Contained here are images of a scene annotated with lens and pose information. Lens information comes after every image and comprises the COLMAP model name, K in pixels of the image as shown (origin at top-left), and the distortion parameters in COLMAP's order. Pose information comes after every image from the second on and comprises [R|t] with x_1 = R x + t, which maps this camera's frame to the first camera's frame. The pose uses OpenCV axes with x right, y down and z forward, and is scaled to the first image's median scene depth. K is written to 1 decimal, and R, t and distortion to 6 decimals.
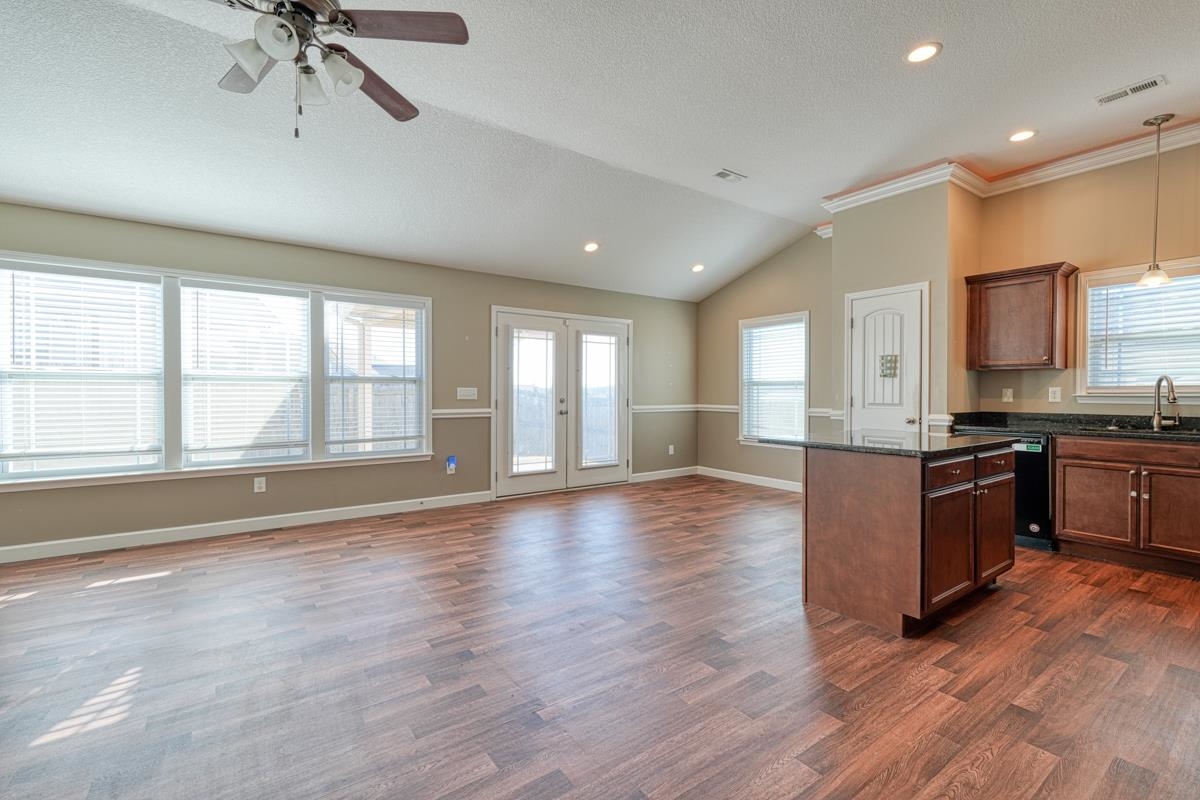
lens RADIAL K [[524.7, 0, 604.9], [0, 524.7, 400.5], [0, 0, 1]] dist [0.002929, 0.000075]
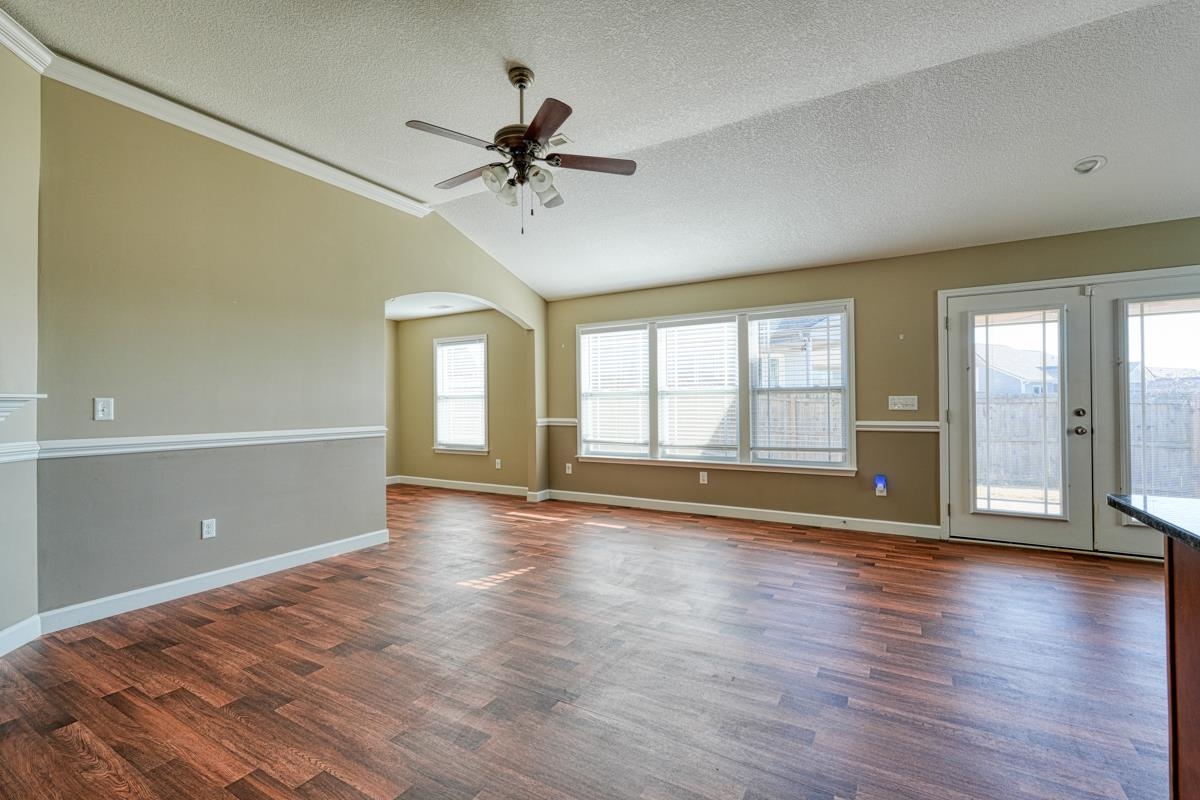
lens RADIAL K [[524.7, 0, 601.3], [0, 524.7, 403.5], [0, 0, 1]] dist [0.002929, 0.000075]
pose [[0.394951, -0.006606, -0.918679, 0.481621], [-0.004177, 0.999951, -0.008987, -0.004207], [0.918693, 0.007387, 0.394904, 0.349846]]
